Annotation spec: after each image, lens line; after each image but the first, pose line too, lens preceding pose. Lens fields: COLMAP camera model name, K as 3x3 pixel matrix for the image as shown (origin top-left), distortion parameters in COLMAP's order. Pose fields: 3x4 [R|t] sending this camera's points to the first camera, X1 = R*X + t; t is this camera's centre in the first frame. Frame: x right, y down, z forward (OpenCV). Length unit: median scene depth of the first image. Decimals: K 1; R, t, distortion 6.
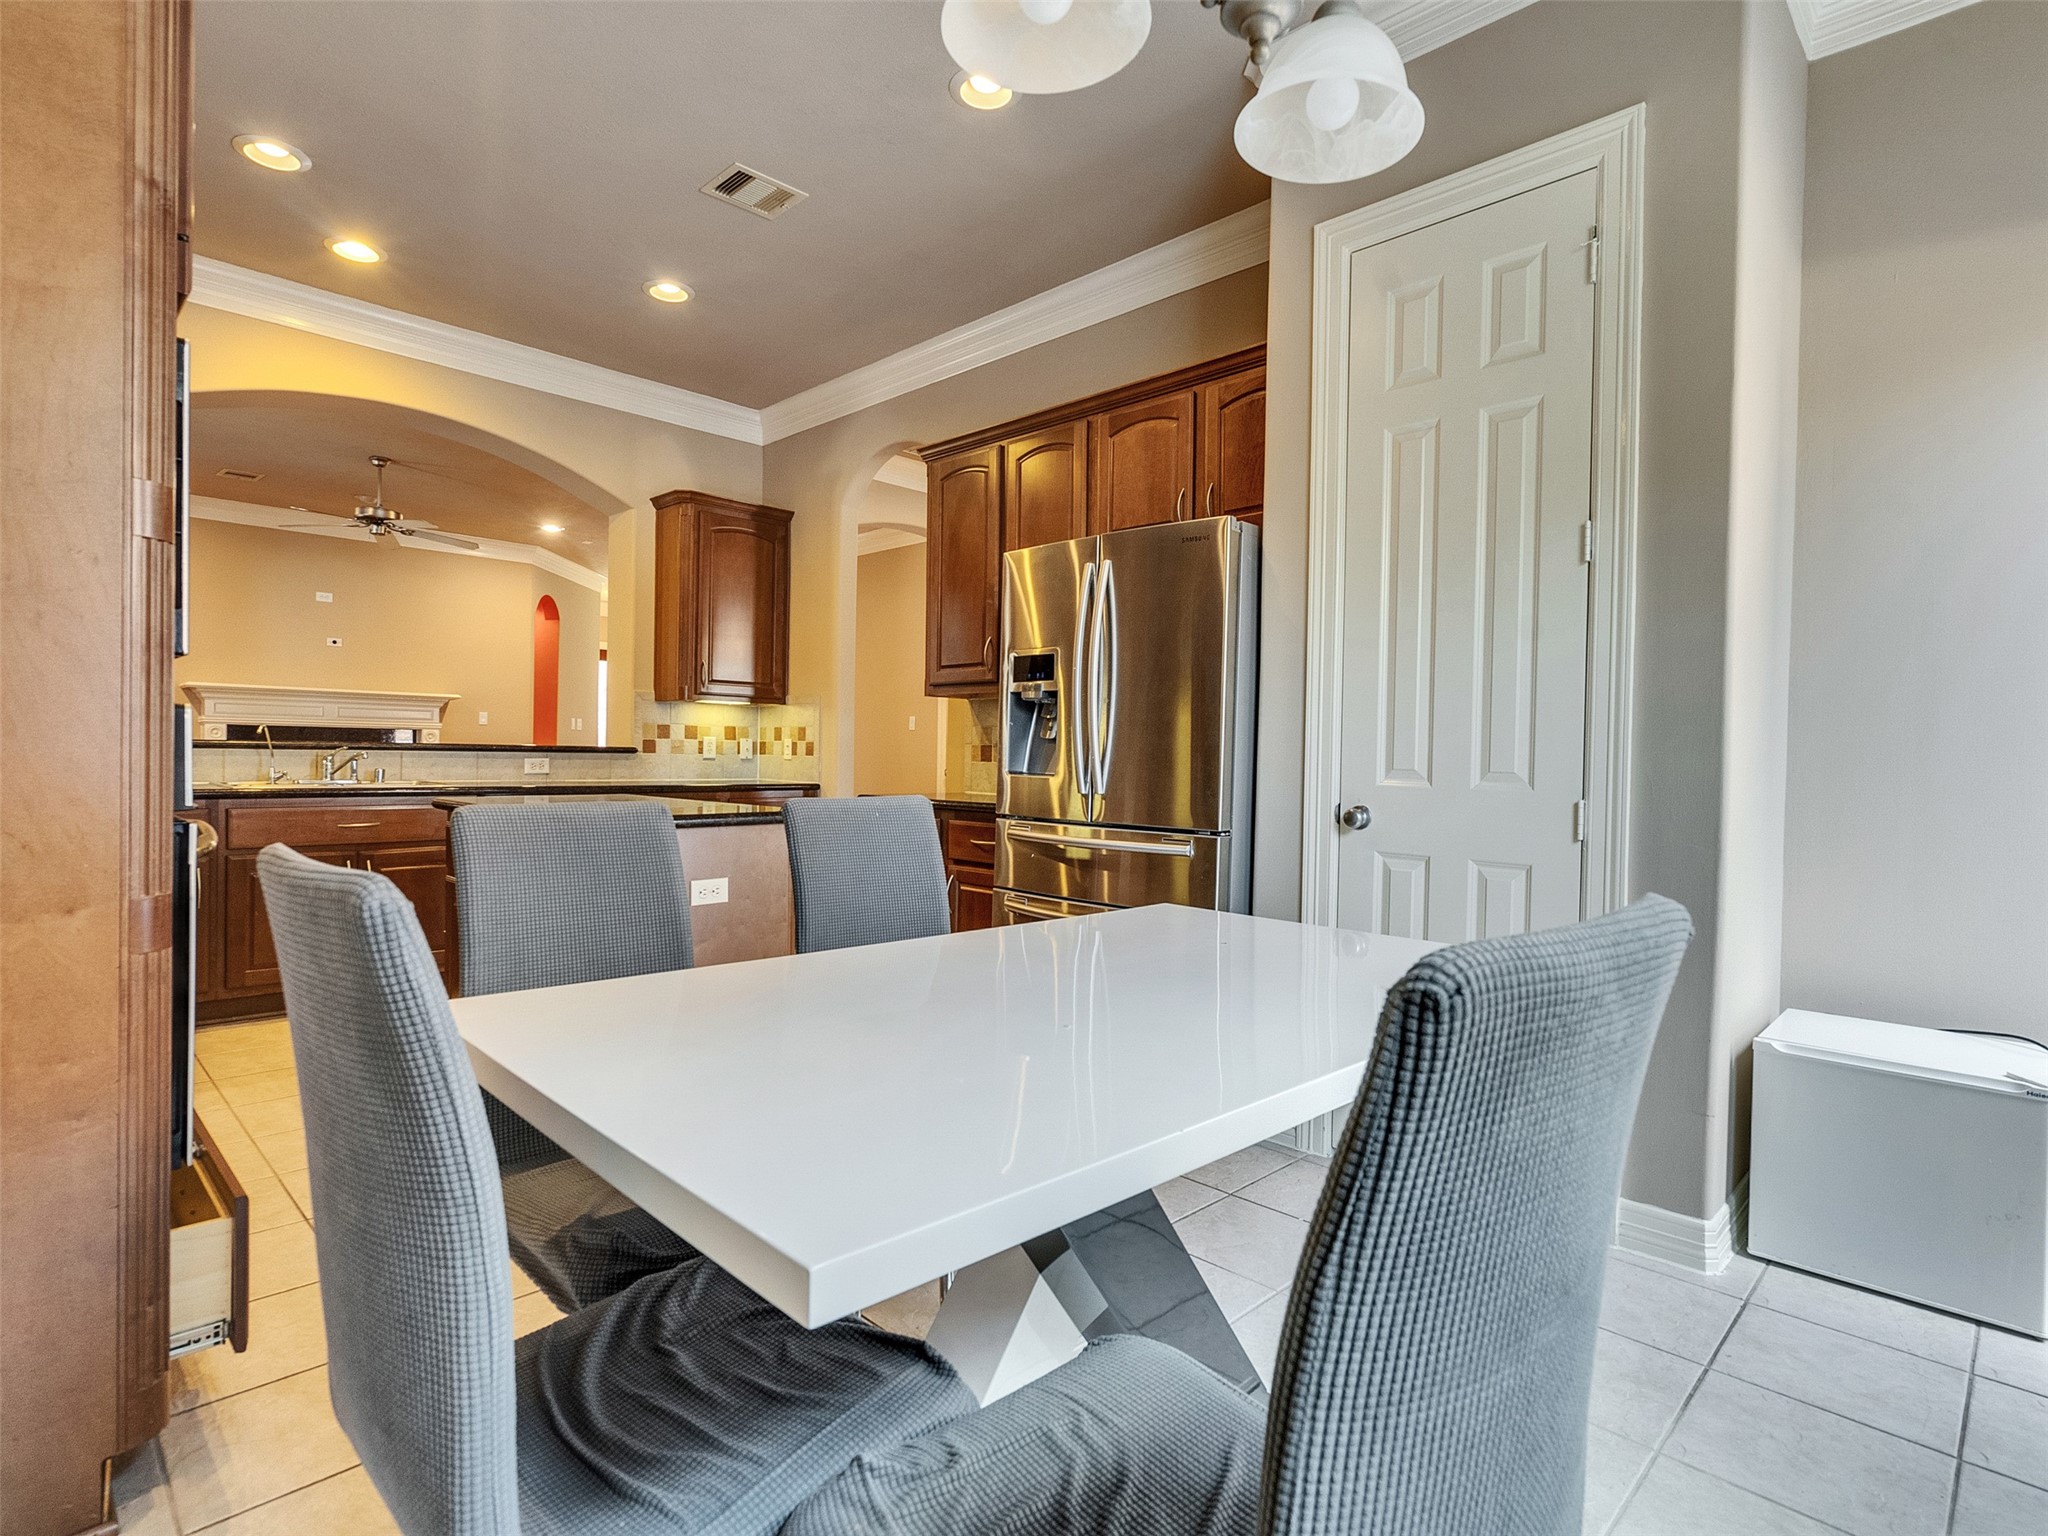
lens RADIAL K [[1045.0, 0, 1006.2], [0, 1045.0, 764.5], [0, 0, 1]] dist [-0.003162, 0.001029]
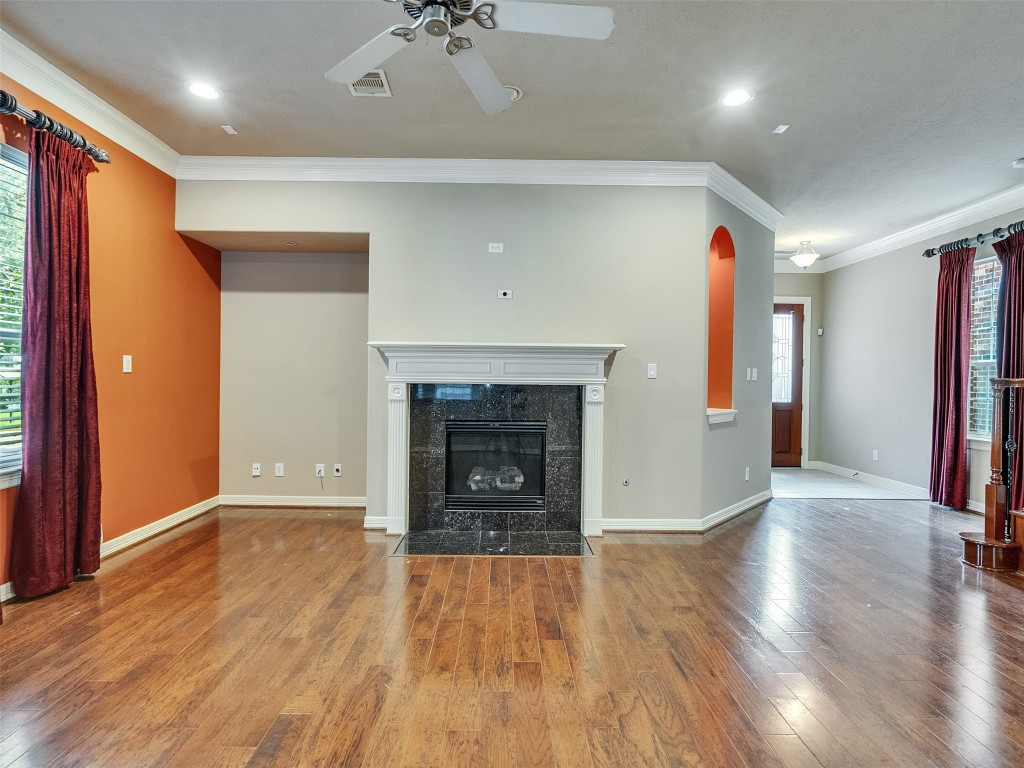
lens RADIAL K [[521.2, 0, 506.6], [0, 521.2, 383.2], [0, 0, 1]] dist [-0.001642, -0.000429]
pose [[0.717714, -0.004579, -0.696323, -0.292961], [-0.006422, 0.999892, -0.013195, -0.028113], [0.696309, 0.013942, 0.717607, 0.620843]]
